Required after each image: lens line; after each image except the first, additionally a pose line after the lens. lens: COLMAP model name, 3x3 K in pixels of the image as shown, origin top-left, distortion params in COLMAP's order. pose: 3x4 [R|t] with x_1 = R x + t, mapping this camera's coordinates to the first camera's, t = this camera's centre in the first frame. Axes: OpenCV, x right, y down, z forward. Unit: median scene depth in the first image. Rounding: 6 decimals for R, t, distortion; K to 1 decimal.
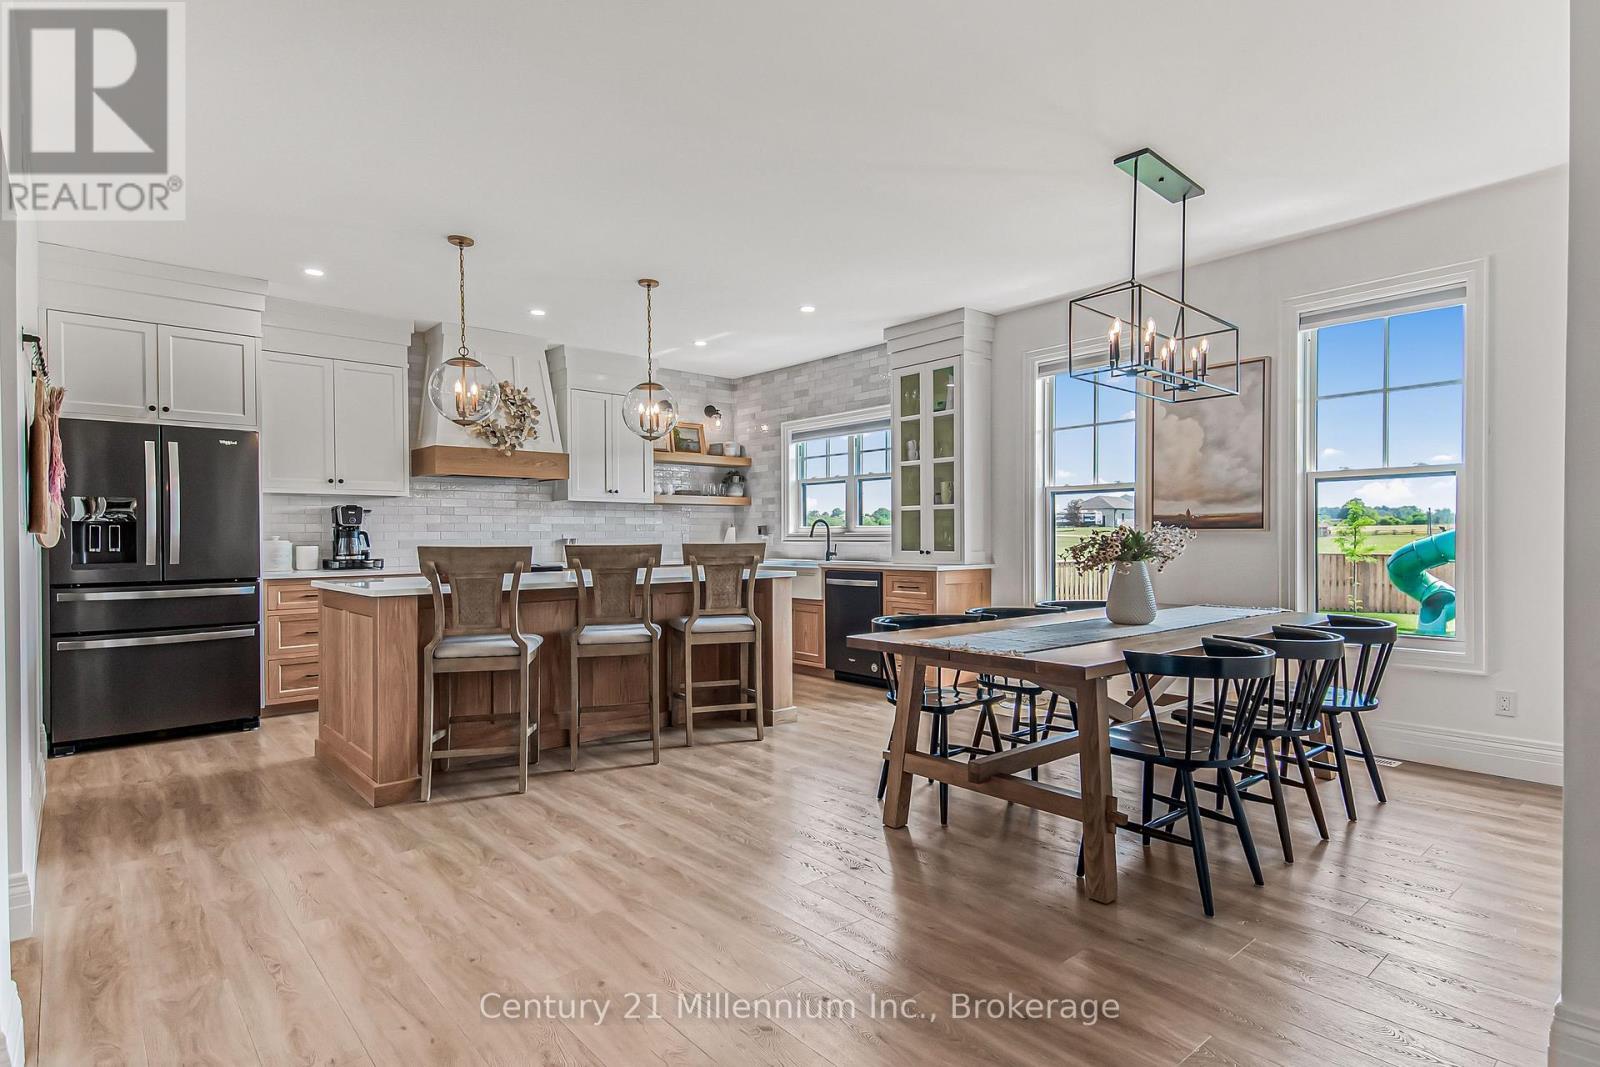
lens RADIAL K [[775.0, 0, 812.9], [0, 775.0, 526.2], [0, 0, 1]] dist [0.052220, -0.023967]
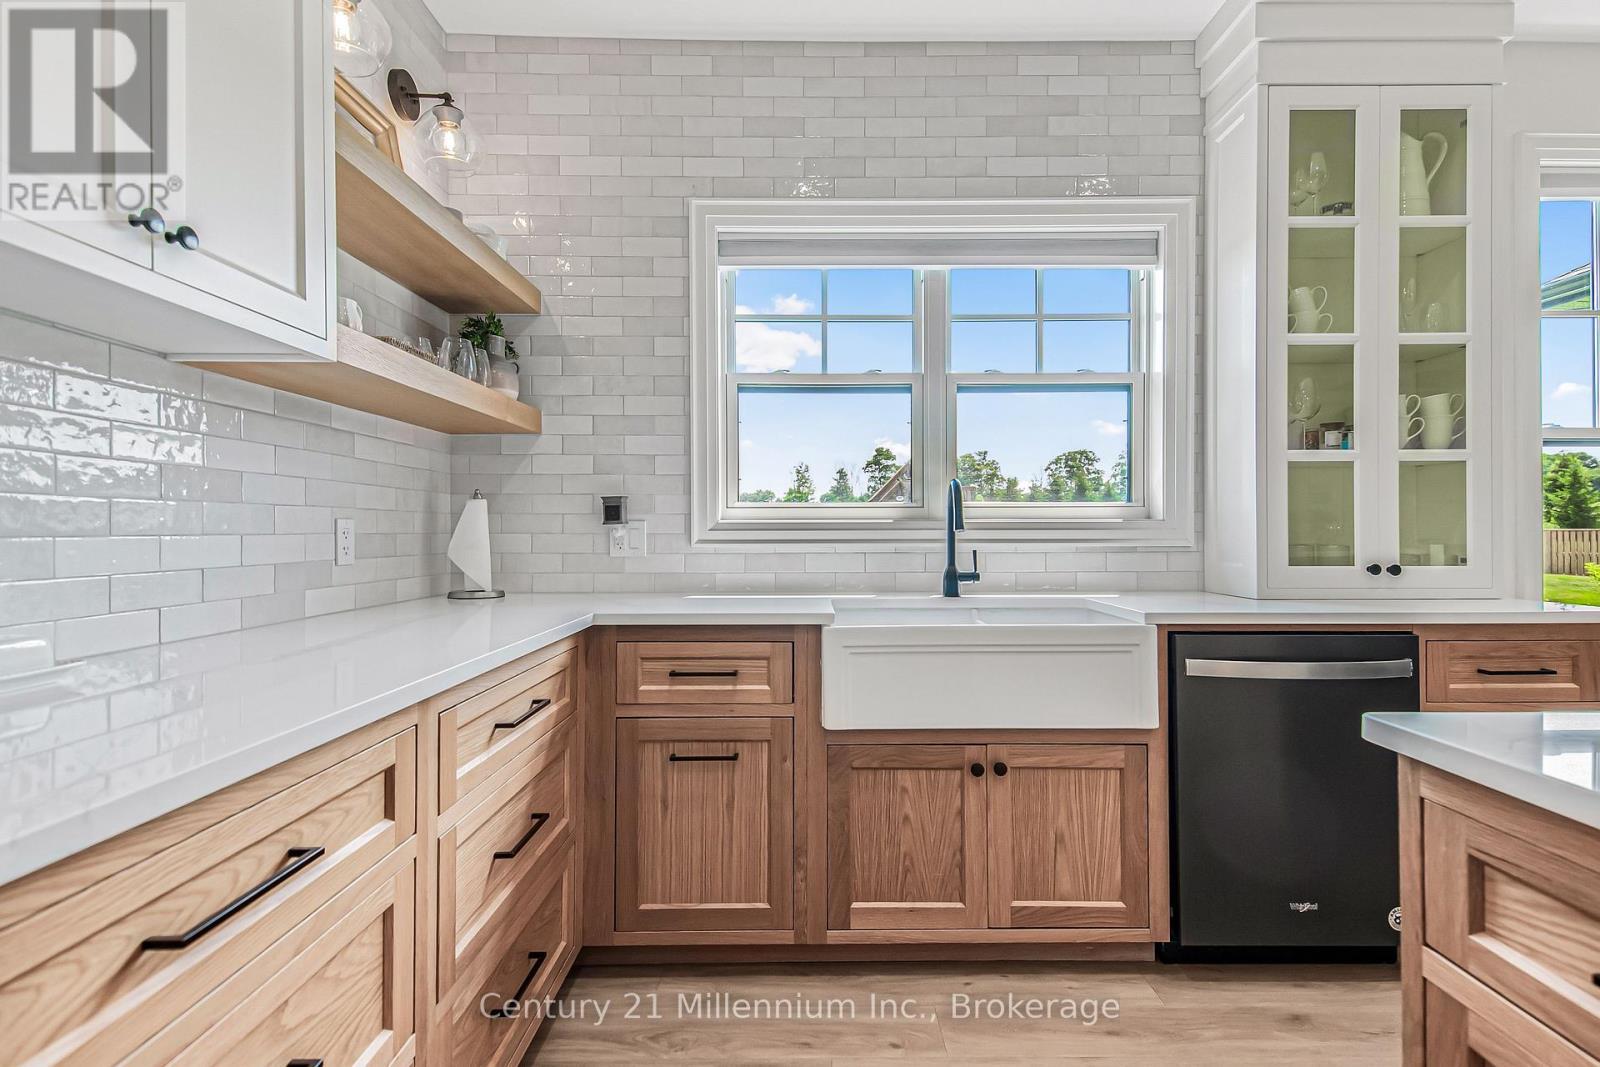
lens RADIAL K [[775.0, 0, 812.9], [0, 775.0, 526.2], [0, 0, 1]] dist [0.052220, -0.023967]
pose [[0.661778, 0.005532, 0.749680, -0.276423], [-0.011809, 0.999926, 0.003045, 0.010636], [-0.749607, -0.010868, 0.661794, 0.762750]]
